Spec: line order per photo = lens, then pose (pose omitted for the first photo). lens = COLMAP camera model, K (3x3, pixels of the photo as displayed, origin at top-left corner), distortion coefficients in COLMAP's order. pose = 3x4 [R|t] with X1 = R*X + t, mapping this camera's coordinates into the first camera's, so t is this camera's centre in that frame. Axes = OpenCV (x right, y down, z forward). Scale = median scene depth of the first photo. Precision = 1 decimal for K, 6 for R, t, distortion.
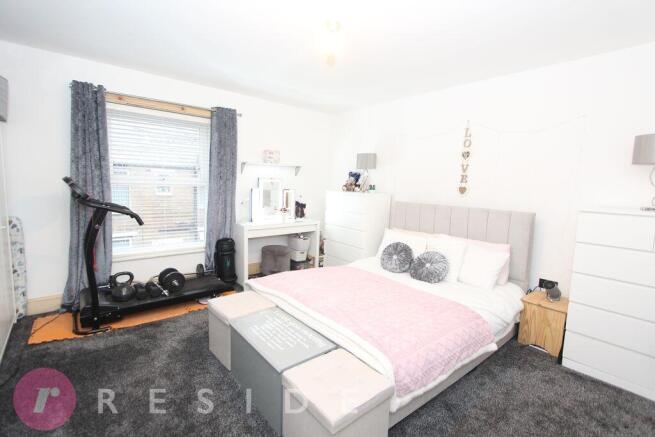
lens RADIAL K [[303.4, 0, 328.3], [0, 303.4, 213.5], [0, 0, 1]] dist [-0.001041, 0.000039]
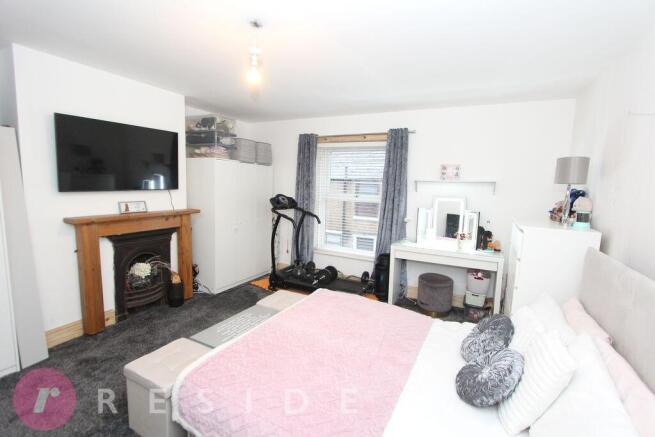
lens RADIAL K [[303.4, 0, 328.3], [0, 303.4, 213.5], [0, 0, 1]] dist [-0.001041, 0.000039]
pose [[0.385163, 0.074039, -0.919874, 0.541890], [-0.116592, 0.992693, 0.031082, -0.065276], [0.915454, 0.095278, 0.390982, 0.408169]]
